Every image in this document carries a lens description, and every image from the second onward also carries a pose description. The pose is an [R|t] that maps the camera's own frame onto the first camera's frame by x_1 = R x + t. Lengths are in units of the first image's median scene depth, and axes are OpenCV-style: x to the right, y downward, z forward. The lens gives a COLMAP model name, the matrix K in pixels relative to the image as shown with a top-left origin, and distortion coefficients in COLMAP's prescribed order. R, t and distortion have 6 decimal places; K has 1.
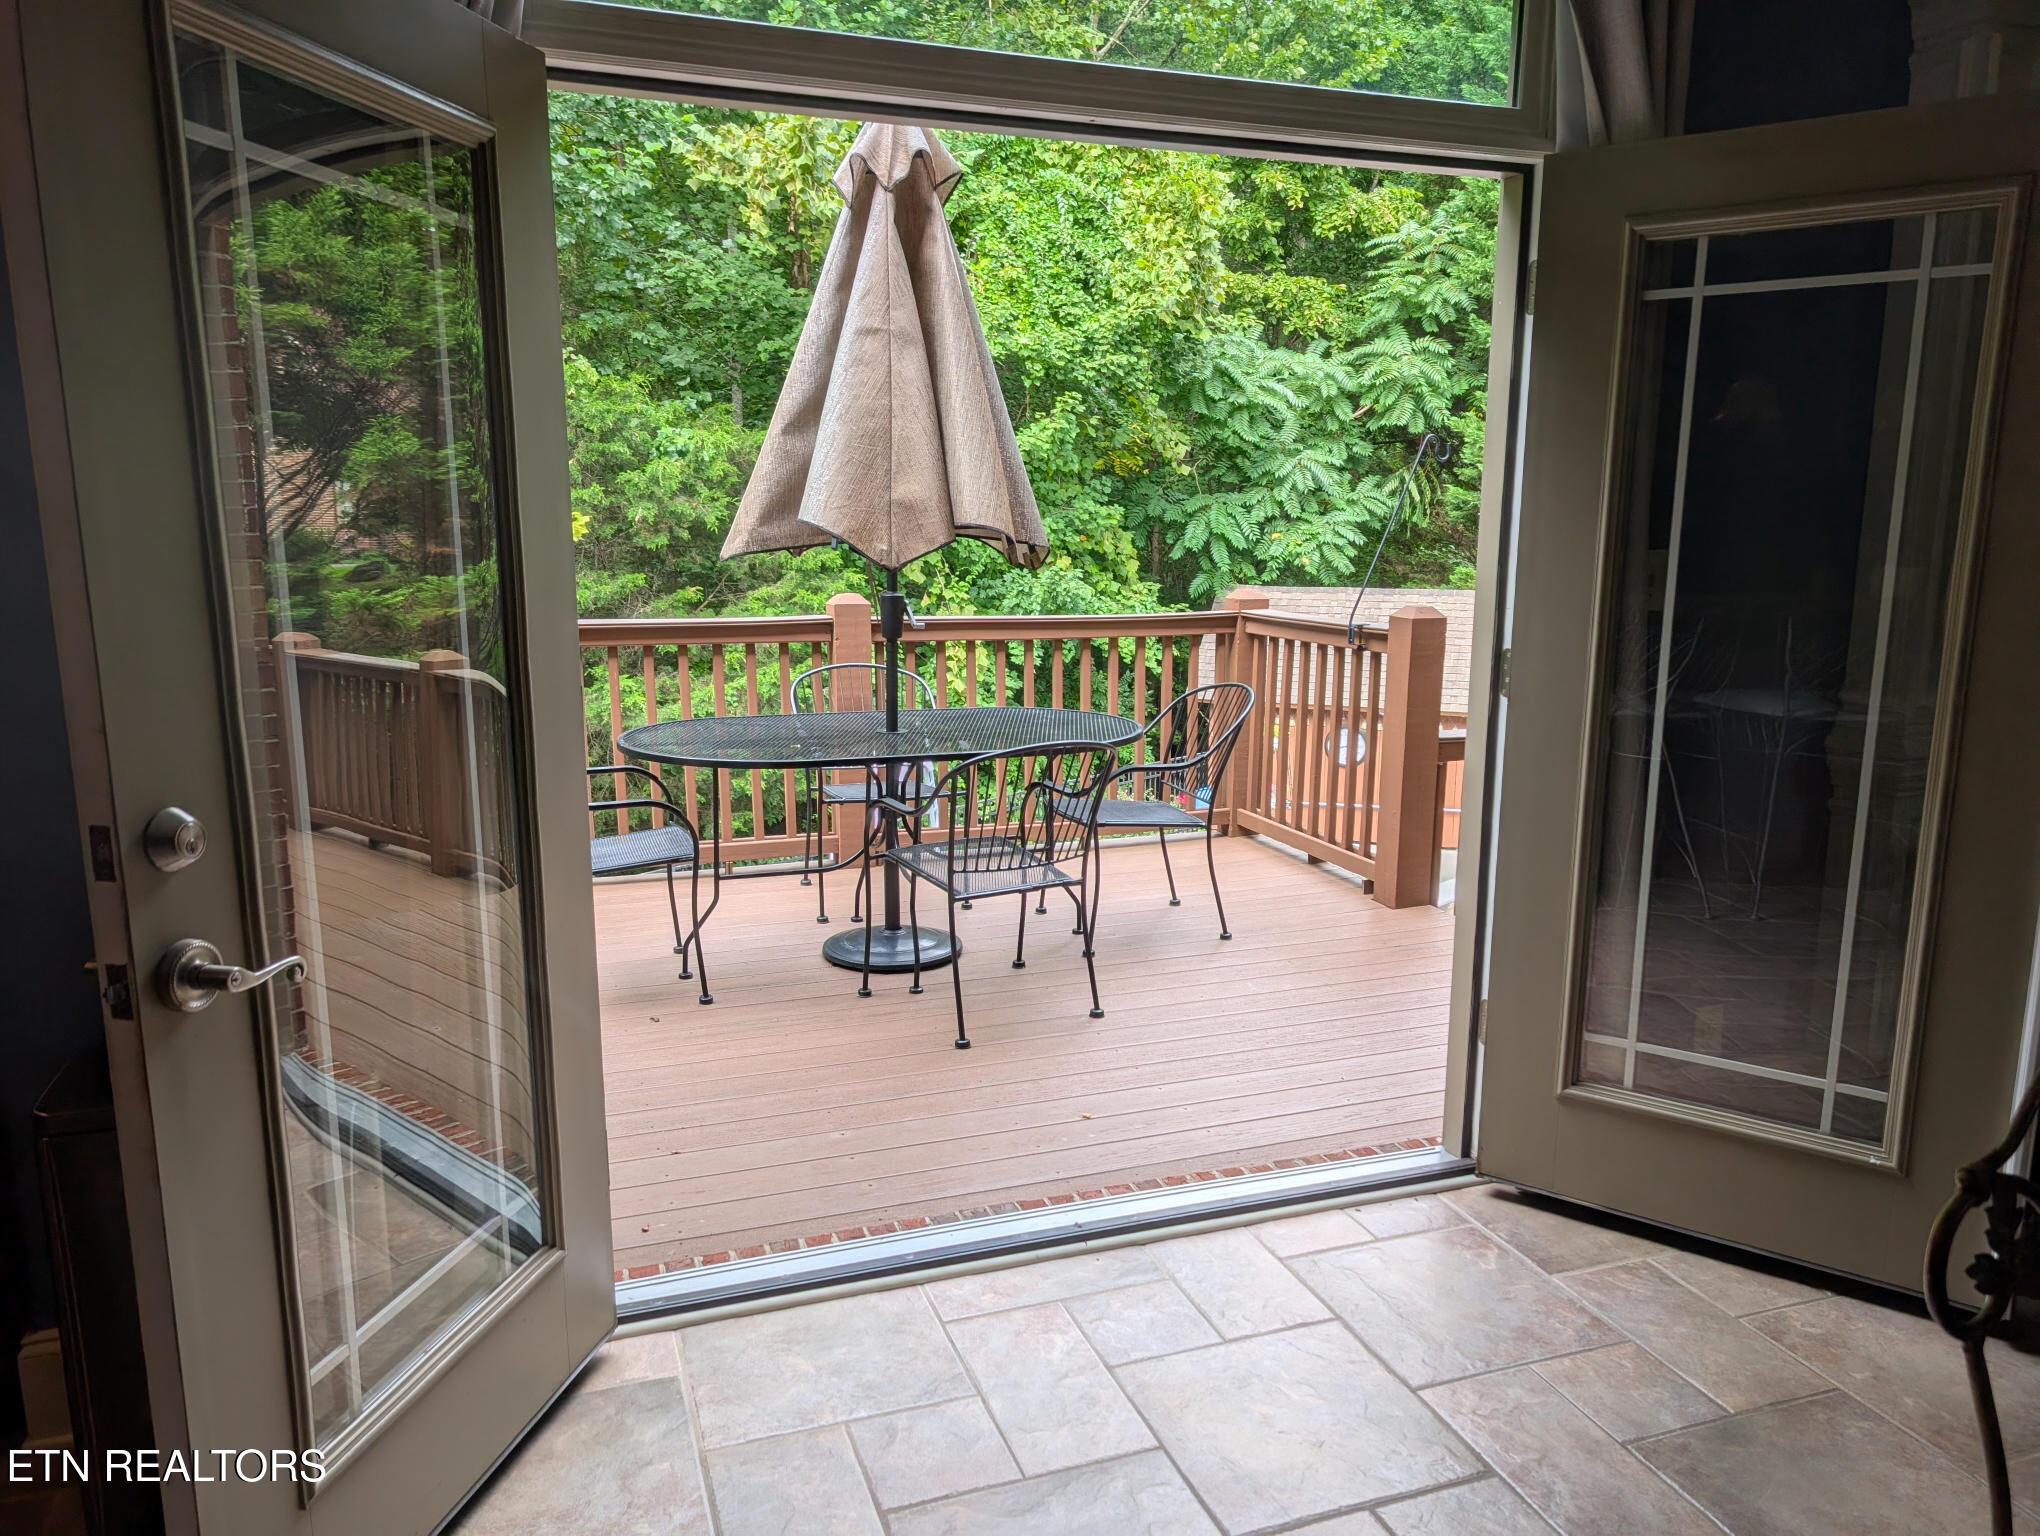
lens RADIAL K [[1471.8, 0, 1018.1], [0, 1471.8, 769.9], [0, 0, 1]] dist [0.020368, -0.014238]
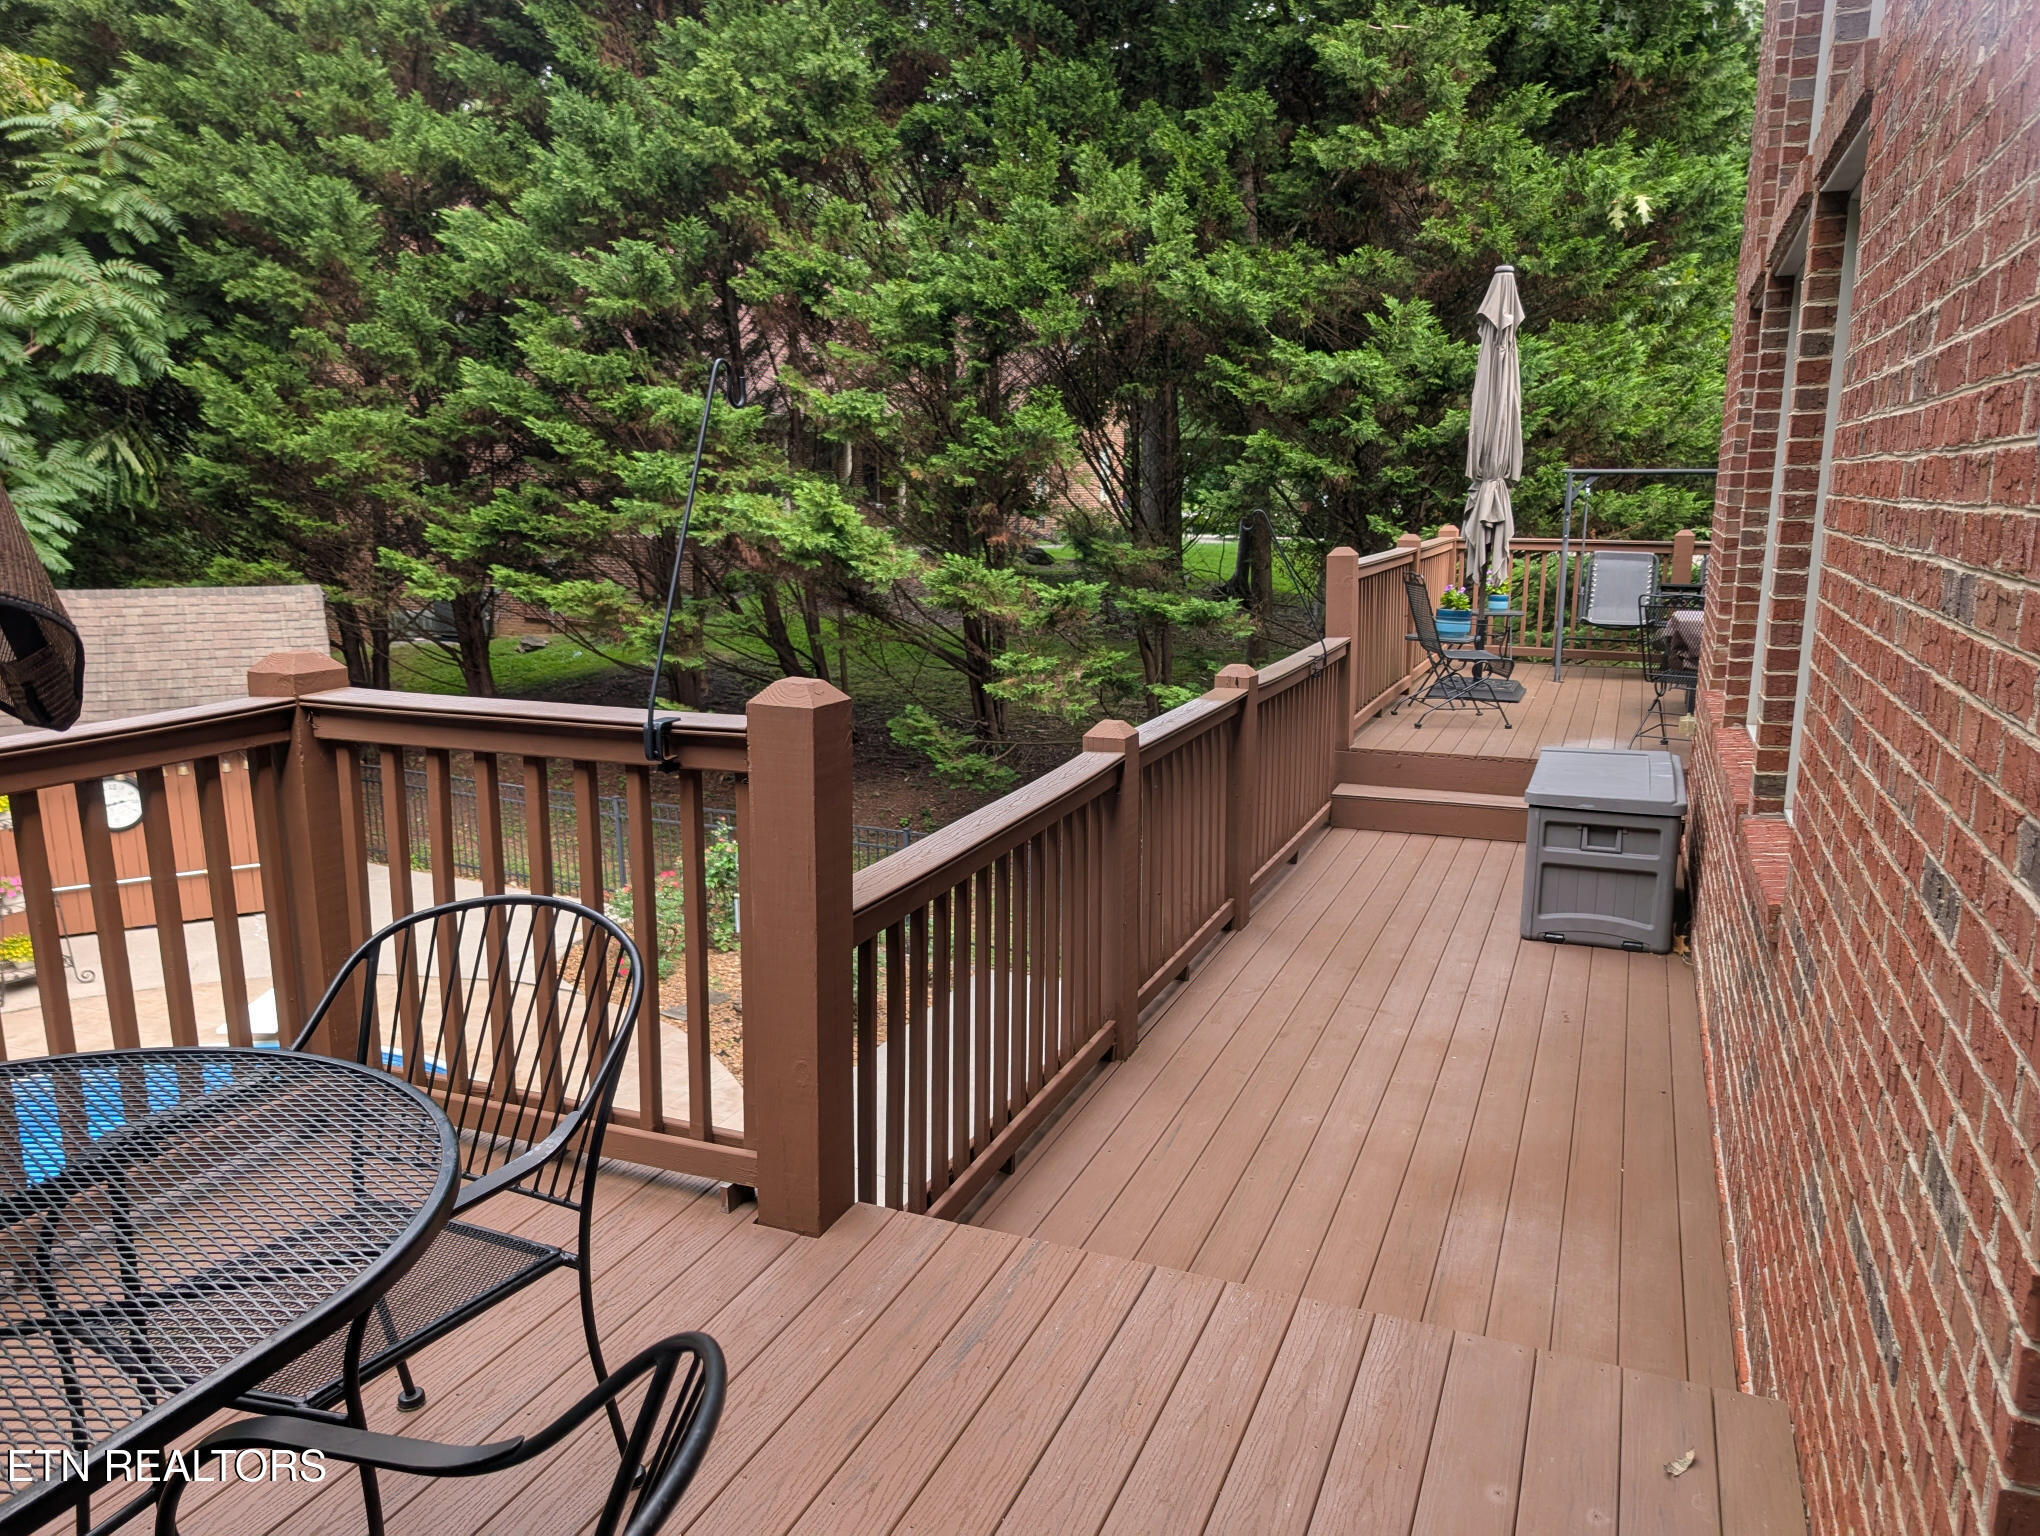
lens RADIAL K [[1471.8, 0, 1019.8], [0, 1471.8, 786.6], [0, 0, 1]] dist [0.020368, -0.014238]
pose [[0.663515, -0.151905, 0.732580, -0.018925], [0.131287, 0.987618, 0.085878, -0.027158], [-0.736554, 0.039197, 0.675242, 0.144581]]
